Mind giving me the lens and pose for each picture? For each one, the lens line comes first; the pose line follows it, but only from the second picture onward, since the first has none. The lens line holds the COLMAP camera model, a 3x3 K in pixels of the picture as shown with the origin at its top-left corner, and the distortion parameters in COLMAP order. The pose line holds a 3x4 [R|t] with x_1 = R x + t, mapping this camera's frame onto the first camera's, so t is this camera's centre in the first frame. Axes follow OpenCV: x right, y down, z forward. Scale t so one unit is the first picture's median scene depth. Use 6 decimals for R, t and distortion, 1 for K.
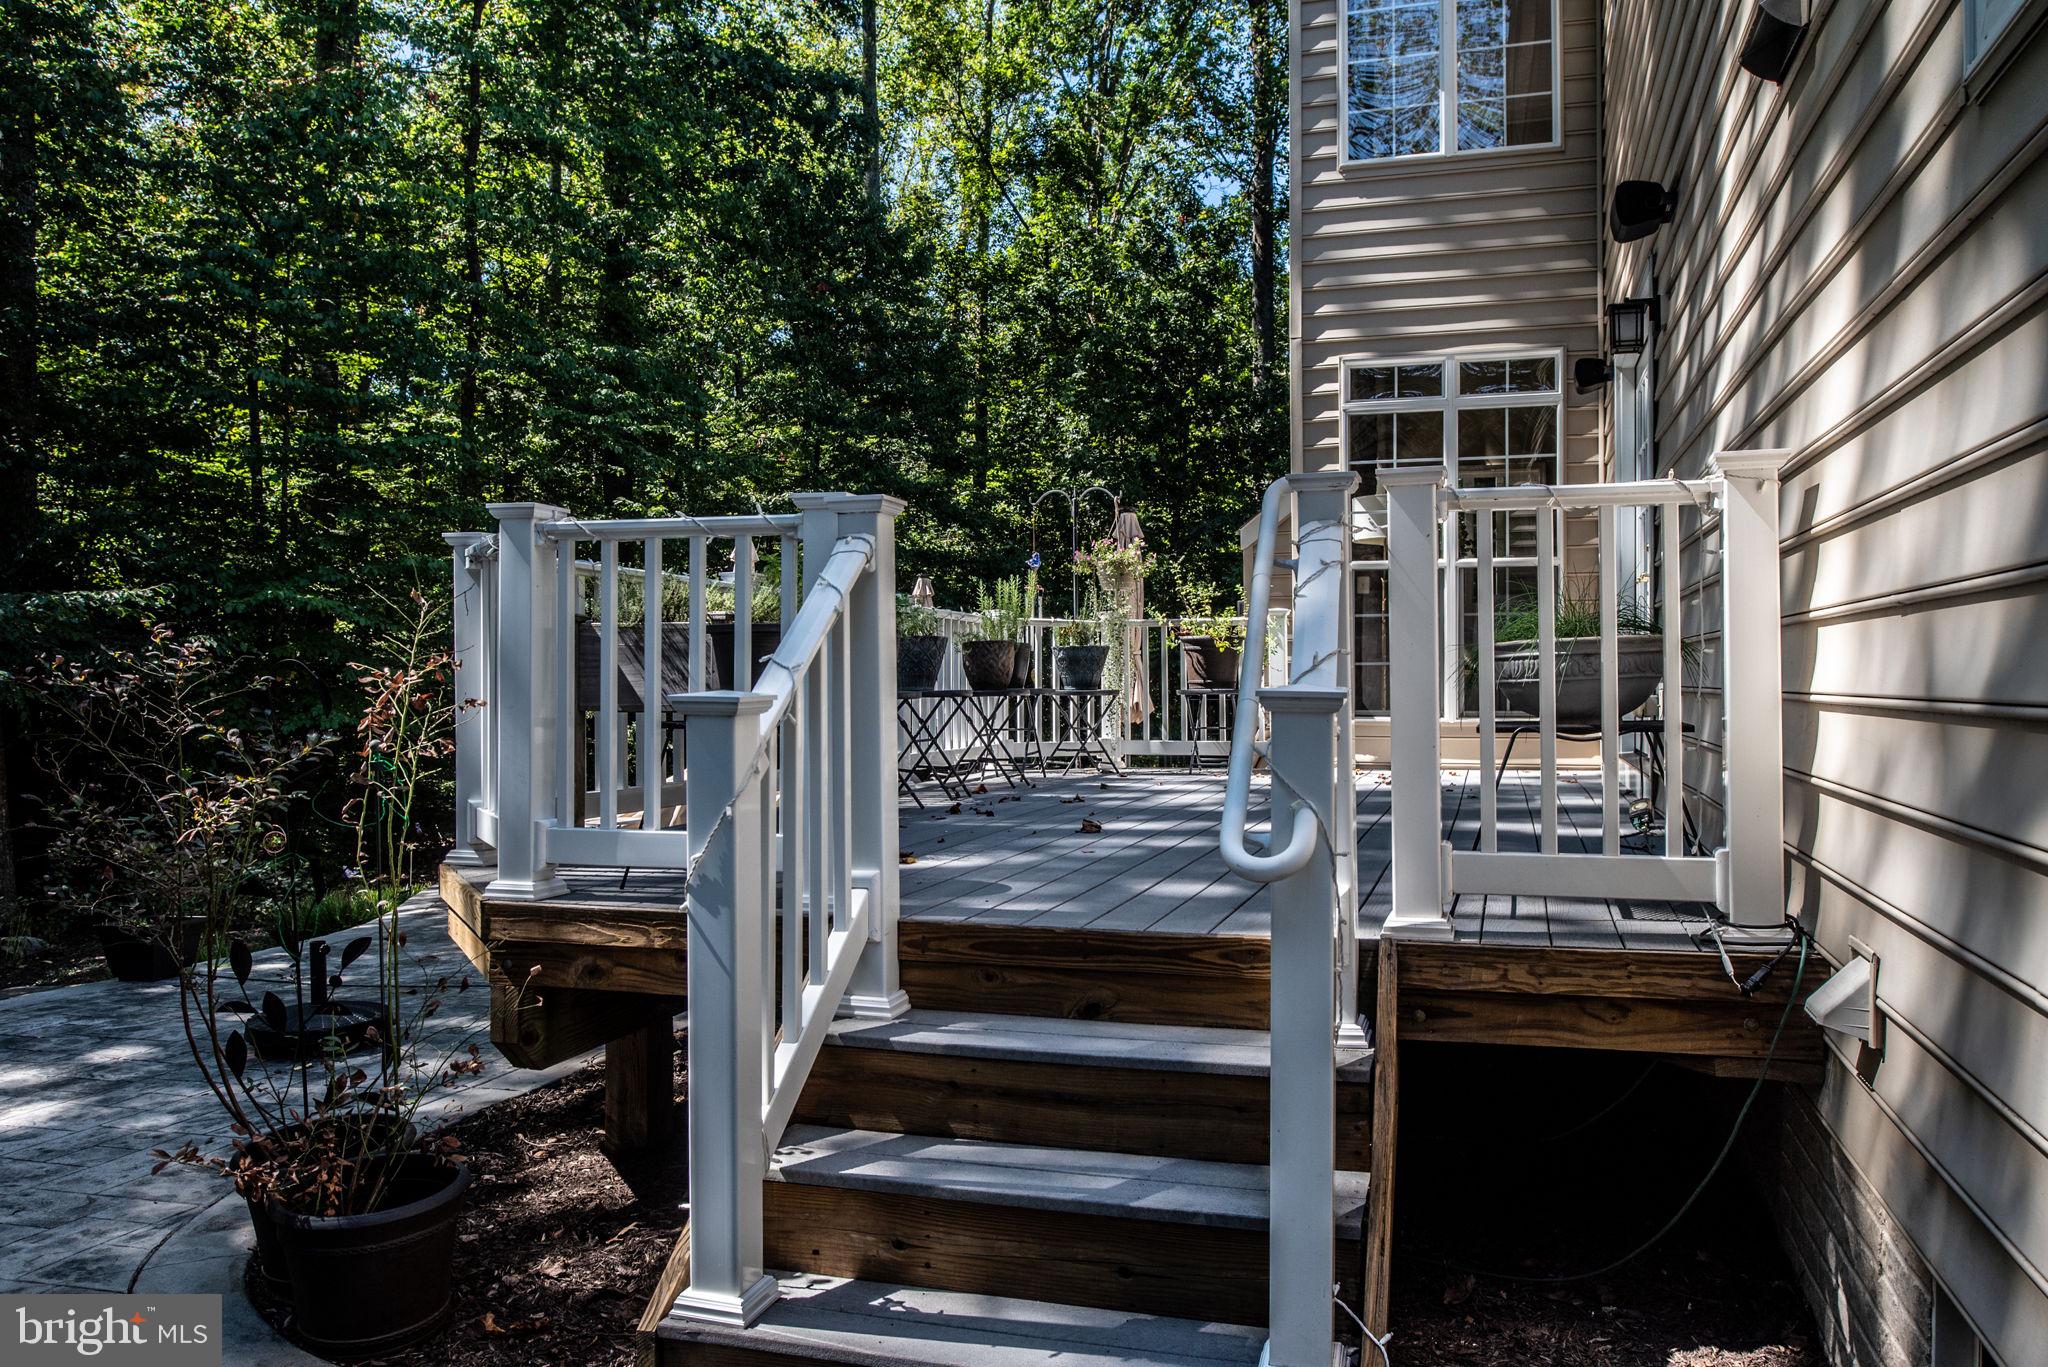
lens RADIAL K [[1427.2, 0, 1024.0], [0, 1427.2, 683.5], [0, 0, 1]] dist [-0.014583, -0.000489]
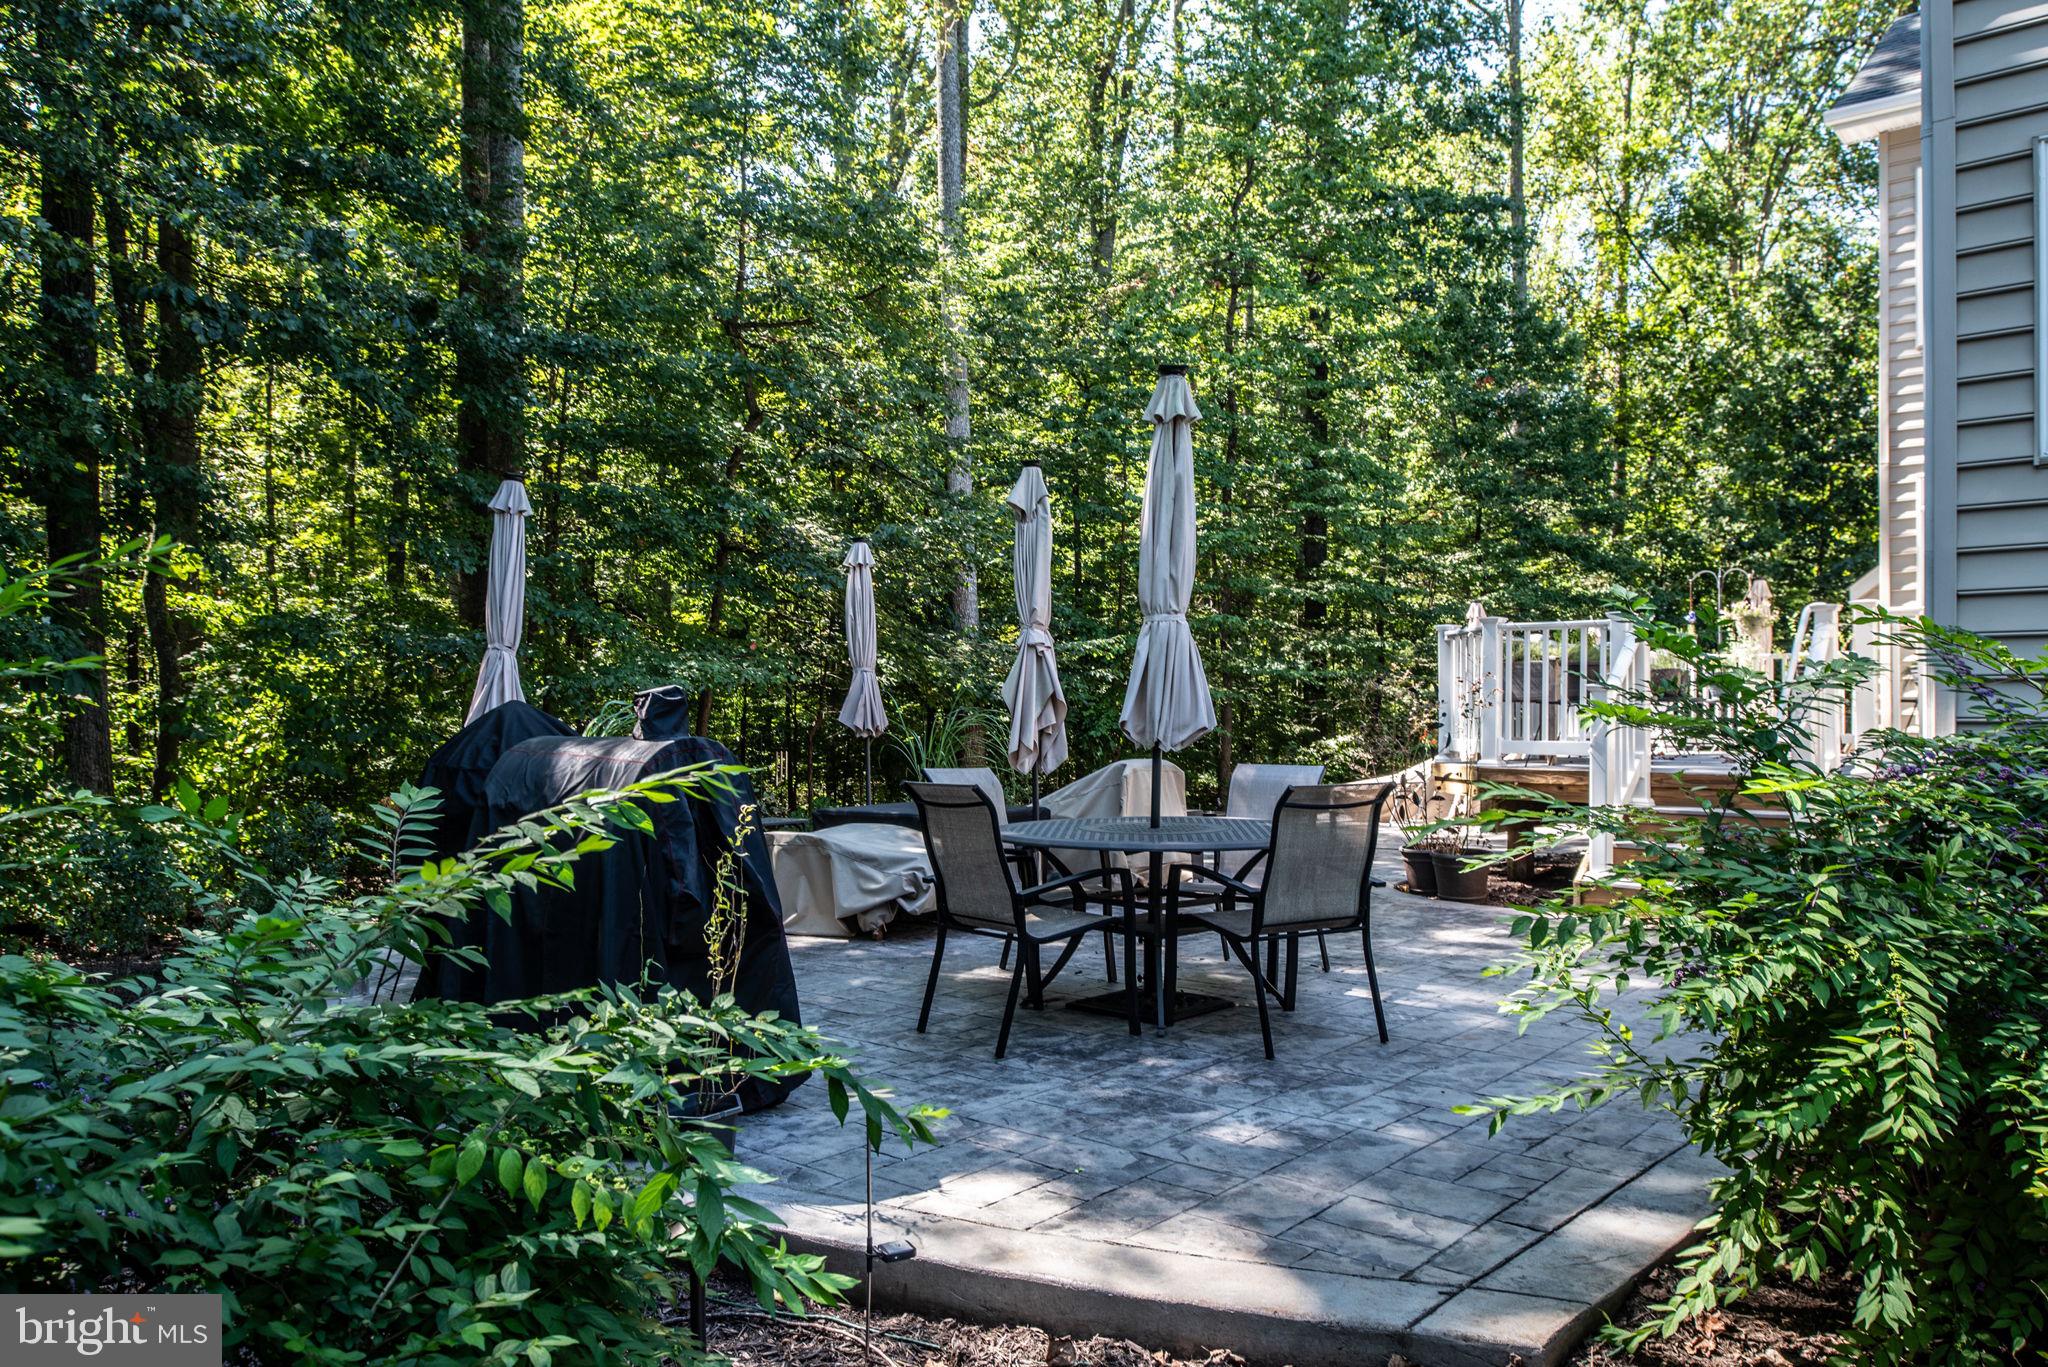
lens RADIAL K [[1427.2, 0, 1024.0], [0, 1427.2, 683.5], [0, 0, 1]] dist [-0.014583, -0.000489]
pose [[0.915451, 0.002973, -0.402417, -0.010937], [-0.010701, 0.999799, -0.016958, 0.006791], [0.402286, 0.019831, 0.915299, -0.231098]]
